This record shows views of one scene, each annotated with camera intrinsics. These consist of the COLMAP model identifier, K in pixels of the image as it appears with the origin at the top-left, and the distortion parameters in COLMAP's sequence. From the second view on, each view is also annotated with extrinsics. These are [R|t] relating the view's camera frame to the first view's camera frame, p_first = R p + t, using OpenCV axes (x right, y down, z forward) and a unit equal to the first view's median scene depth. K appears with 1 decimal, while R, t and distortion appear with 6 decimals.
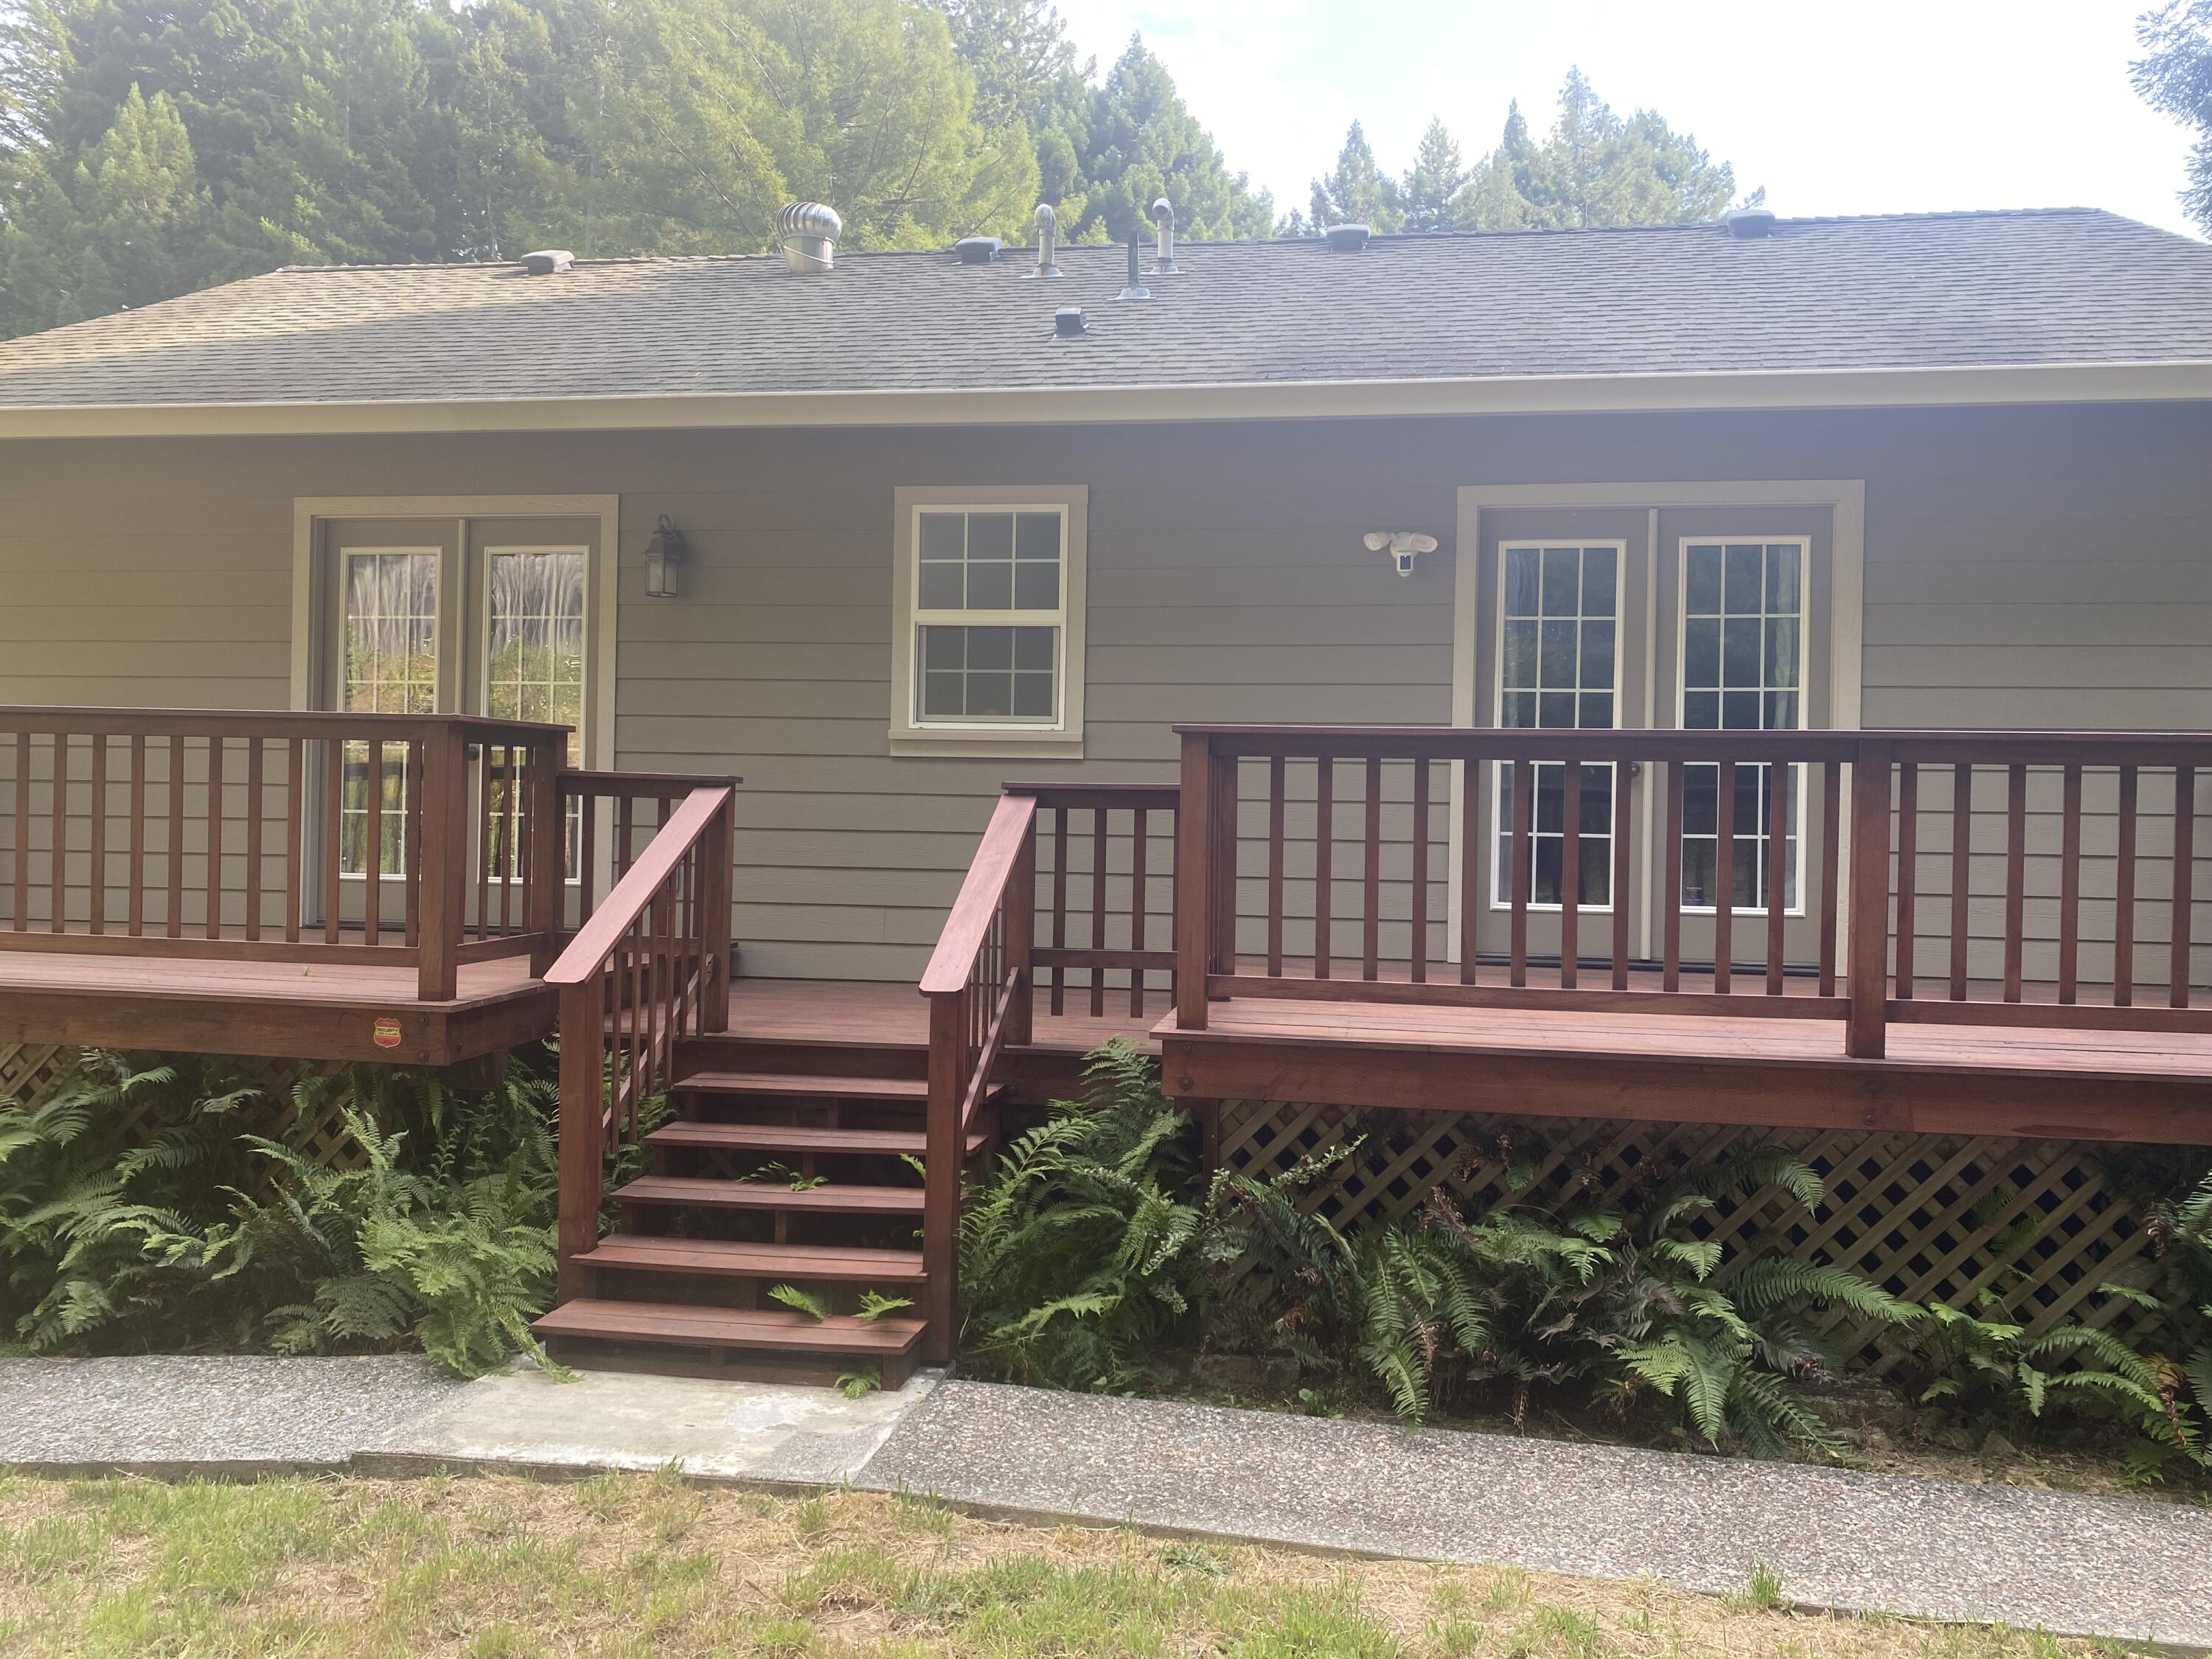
lens RADIAL K [[1620.1, 0, 1106.0], [0, 1620.1, 829.5], [0, 0, 1]] dist [-0.000997, 0.002388]
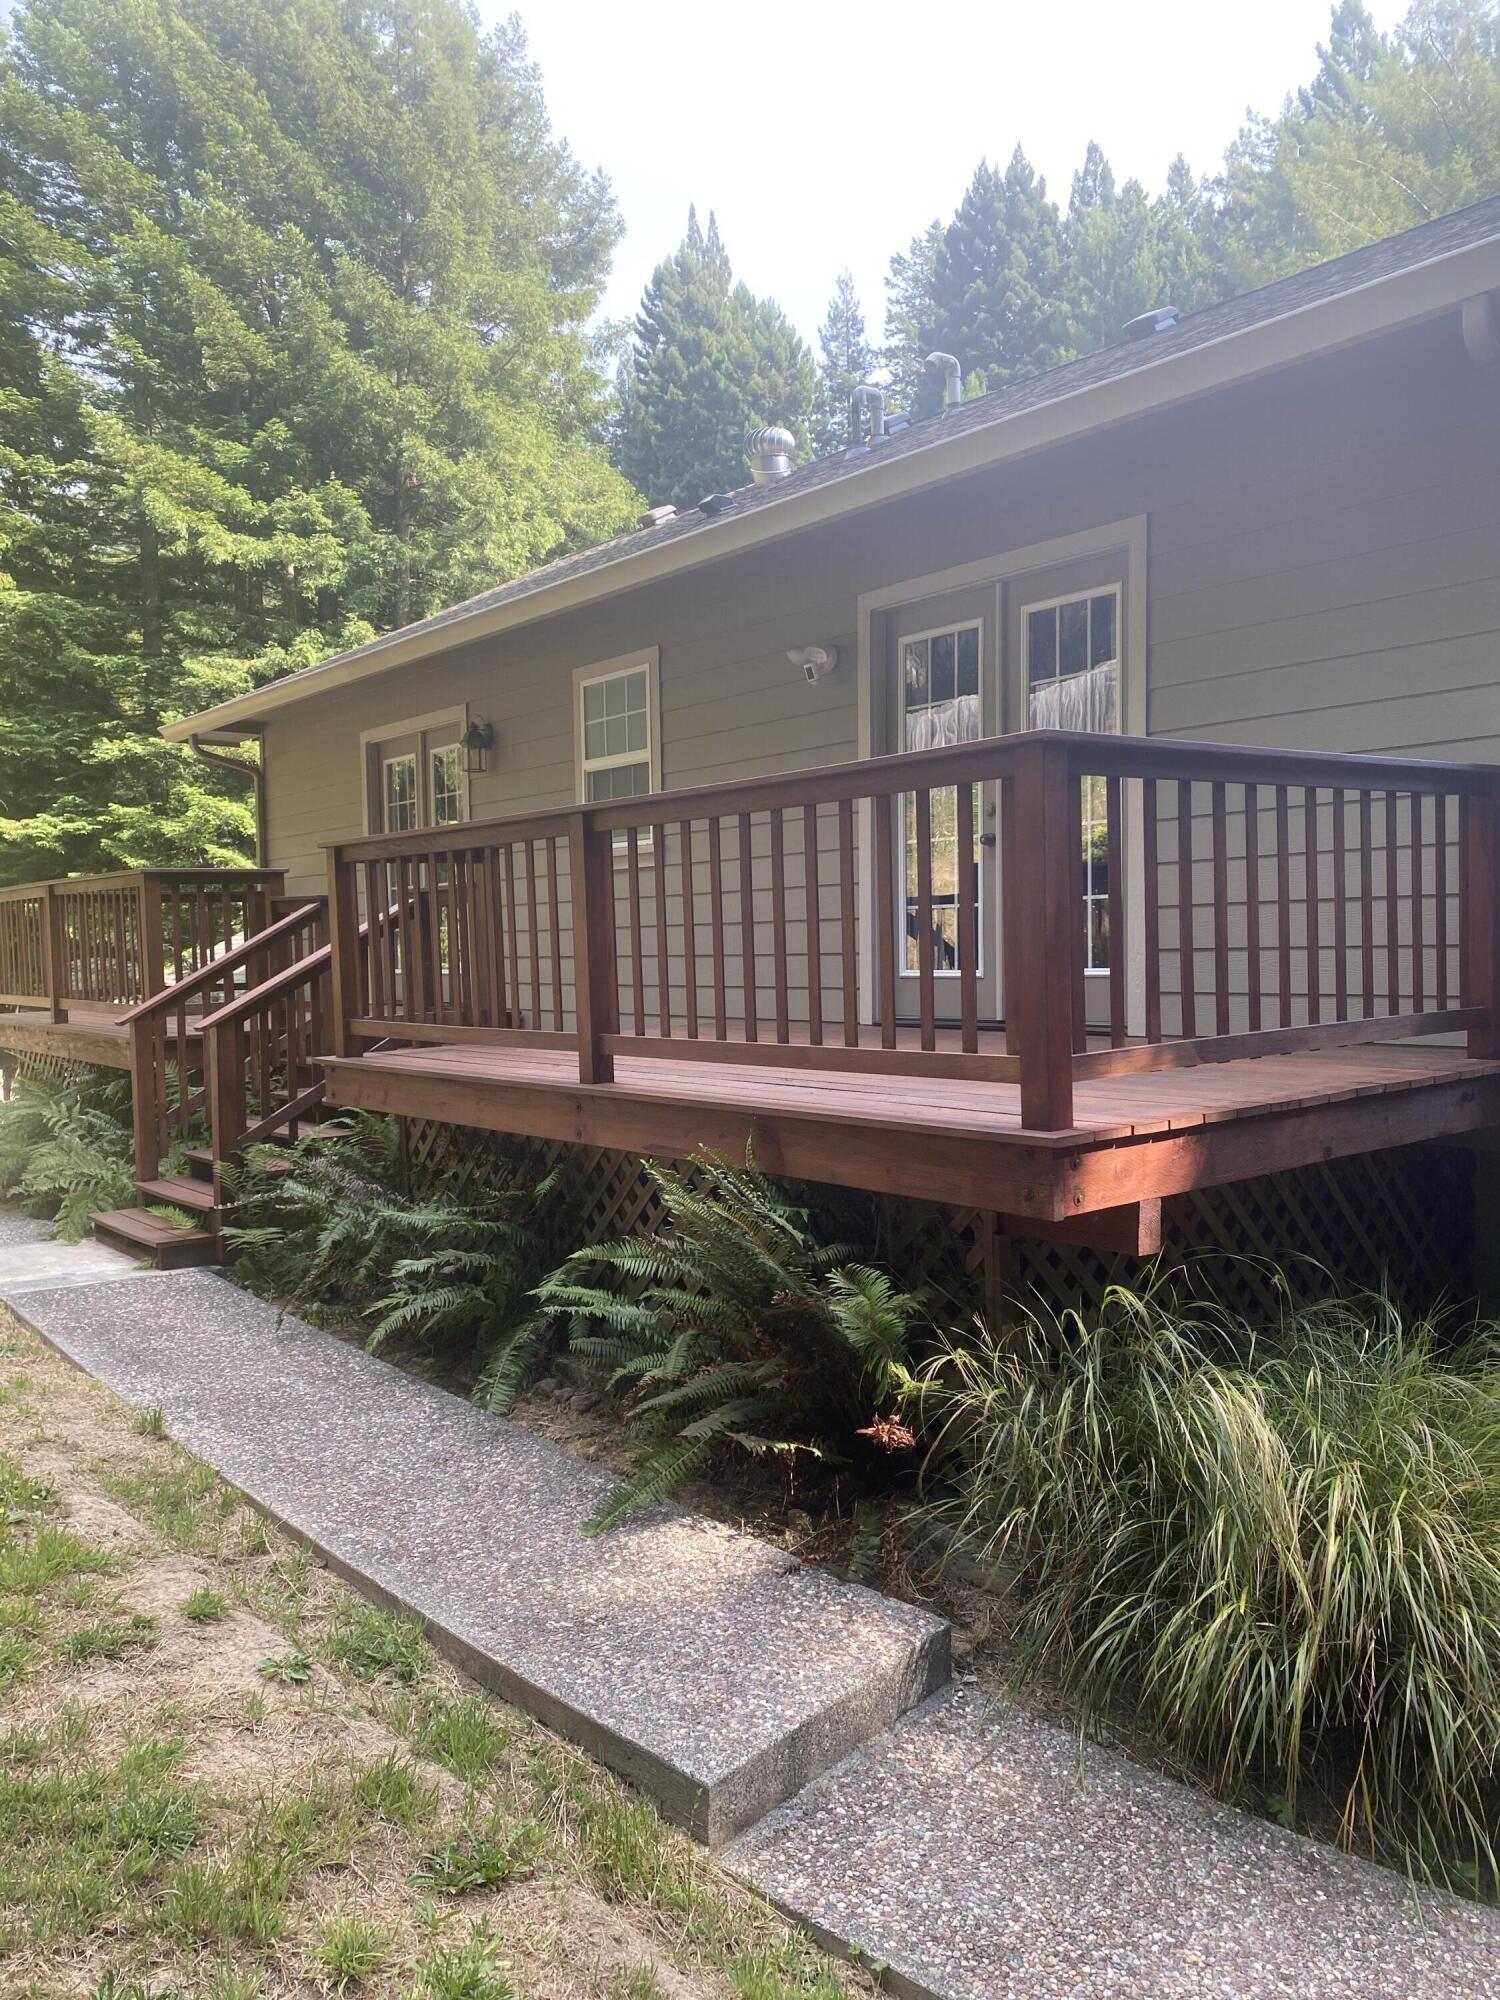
lens RADIAL K [[1464.8, 0, 750.0], [0, 1464.8, 1000.0], [0, 0, 1]] dist [-0.000997, 0.002388]
pose [[0.766429, -0.011837, -0.642220, 0.794416], [0.034324, 0.999156, 0.022547, 0.039344], [0.641412, -0.039324, 0.766188, 0.173016]]
